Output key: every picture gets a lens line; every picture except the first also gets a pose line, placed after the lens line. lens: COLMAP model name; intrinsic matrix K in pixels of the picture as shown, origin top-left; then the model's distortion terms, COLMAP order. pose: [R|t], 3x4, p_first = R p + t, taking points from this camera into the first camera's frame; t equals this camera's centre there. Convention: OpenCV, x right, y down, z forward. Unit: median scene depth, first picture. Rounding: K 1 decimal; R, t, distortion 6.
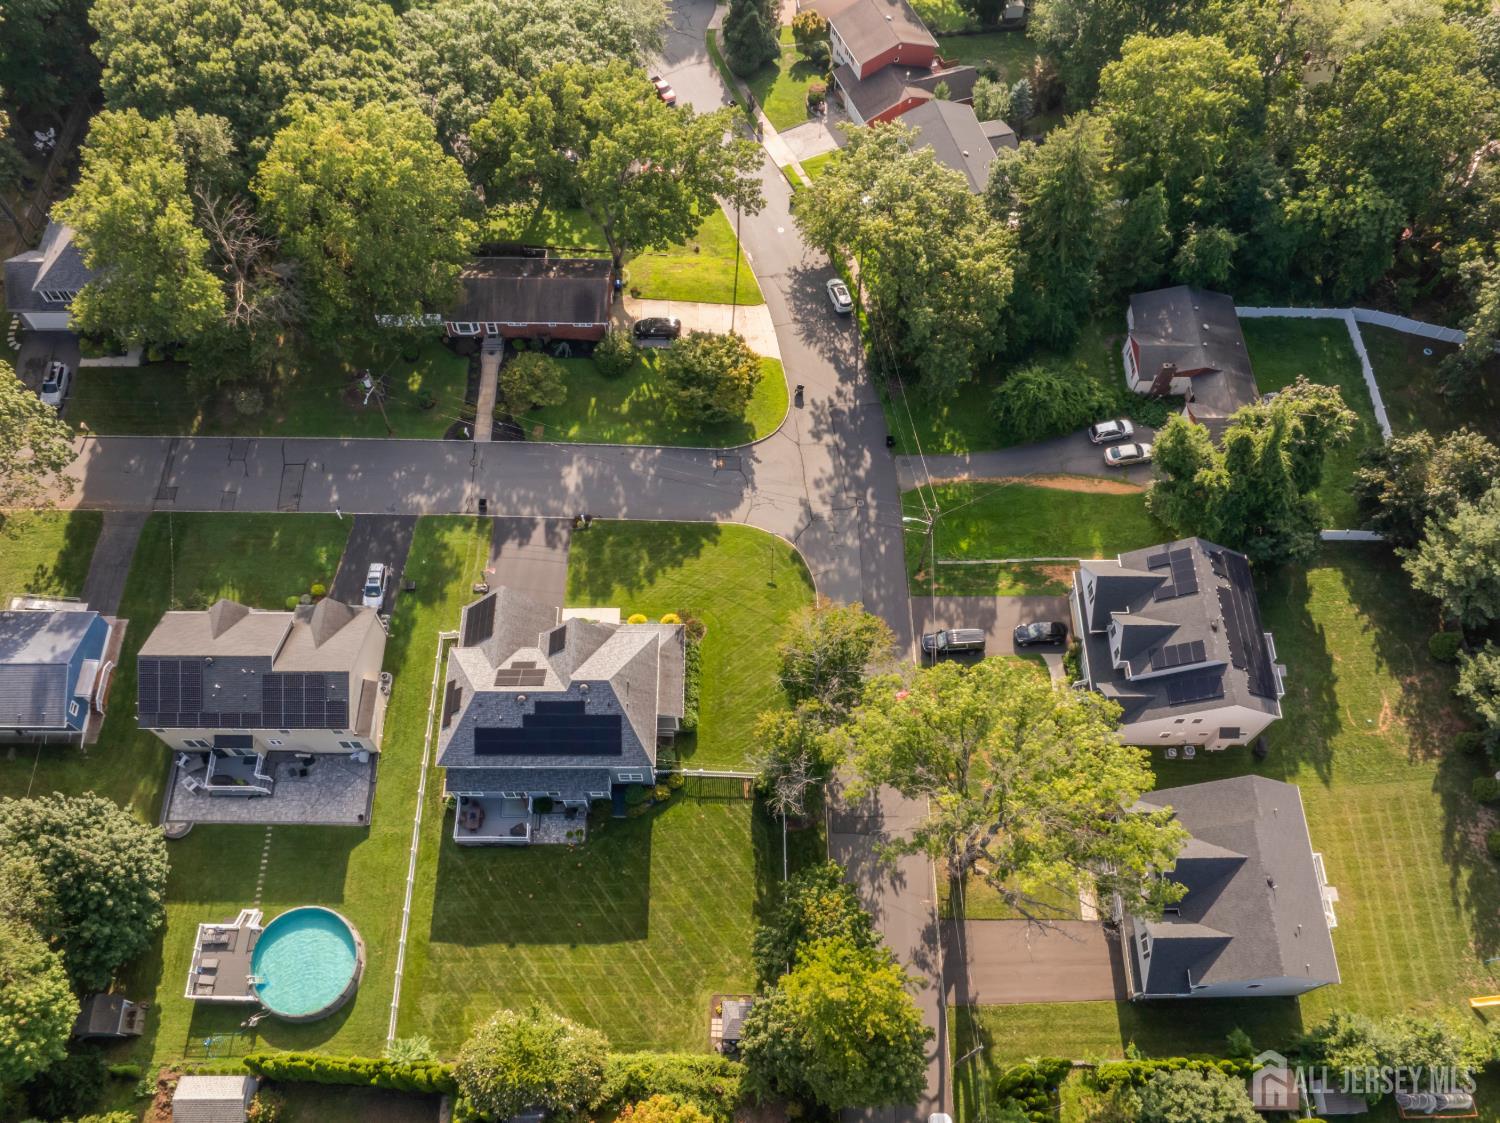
lens RADIAL K [[1177.1, 0, 753.1], [0, 1177.1, 678.1], [0, 0, 1]] dist [-0.008251, 0.002370]
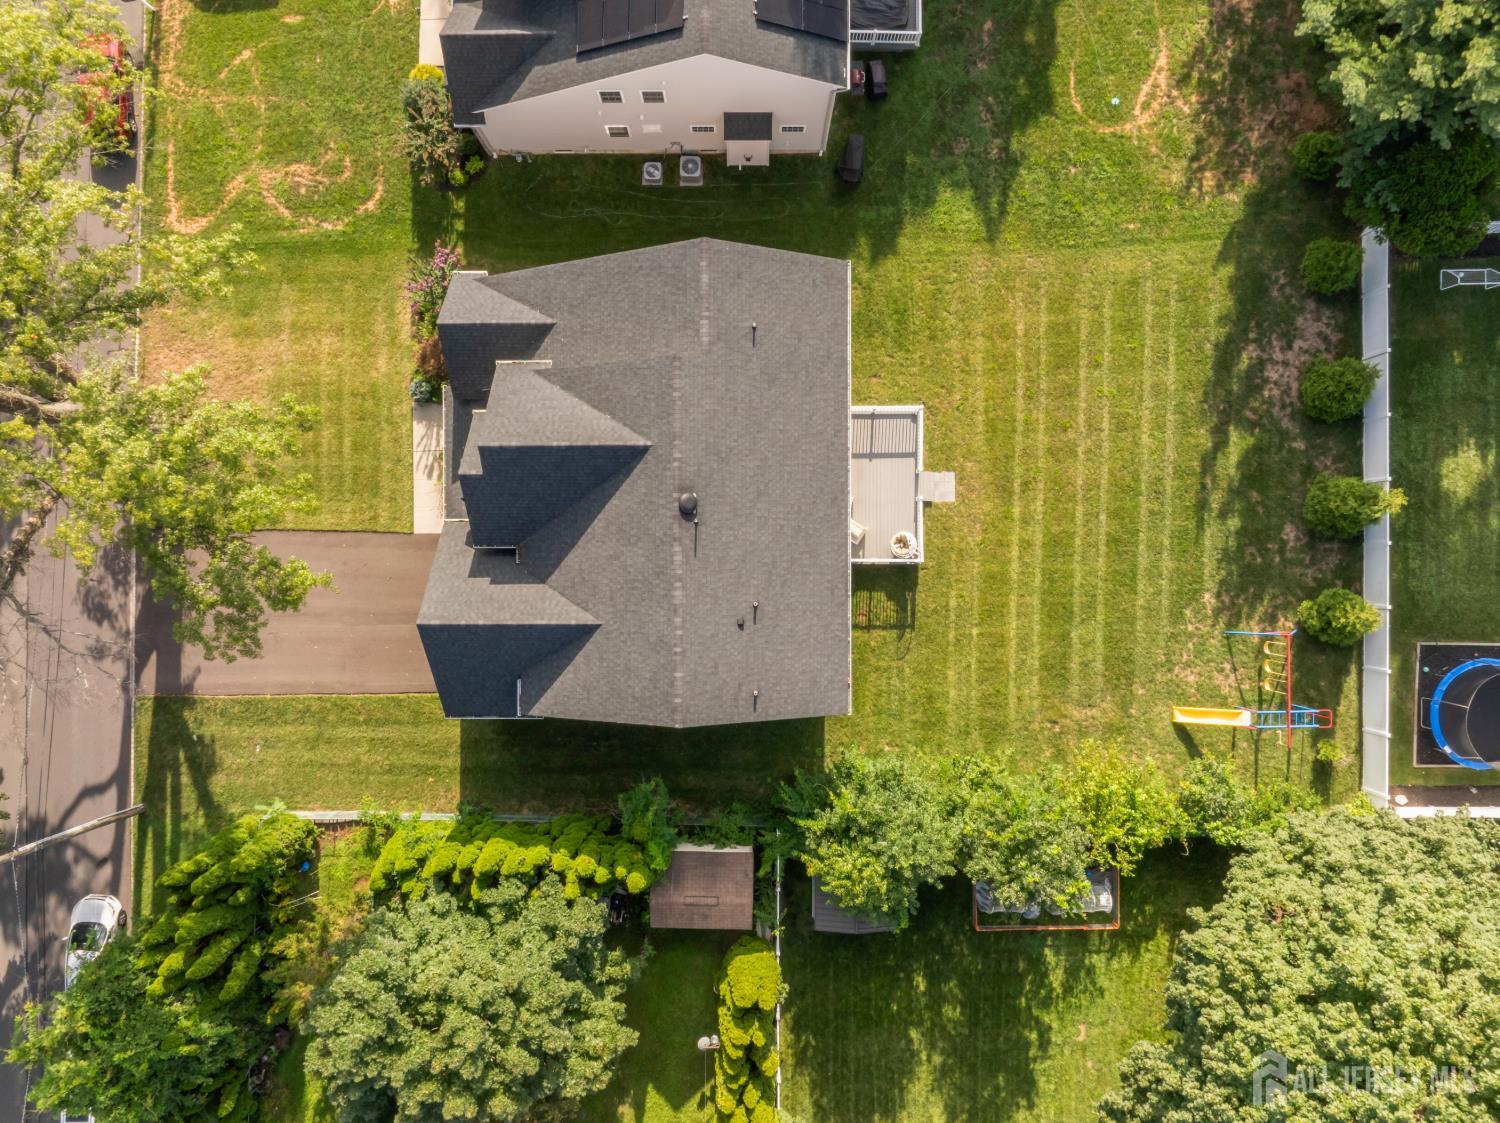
lens RADIAL K [[1066.2, 0, 771.3], [0, 1066.2, 556.1], [0, 0, 1]] dist [-0.045062, 0.002649]
pose [[0.998689, 0.022926, -0.045758, 0.449270], [-0.001322, 0.905321, 0.424726, 0.025127], [0.051163, -0.424109, 0.904165, 0.599094]]
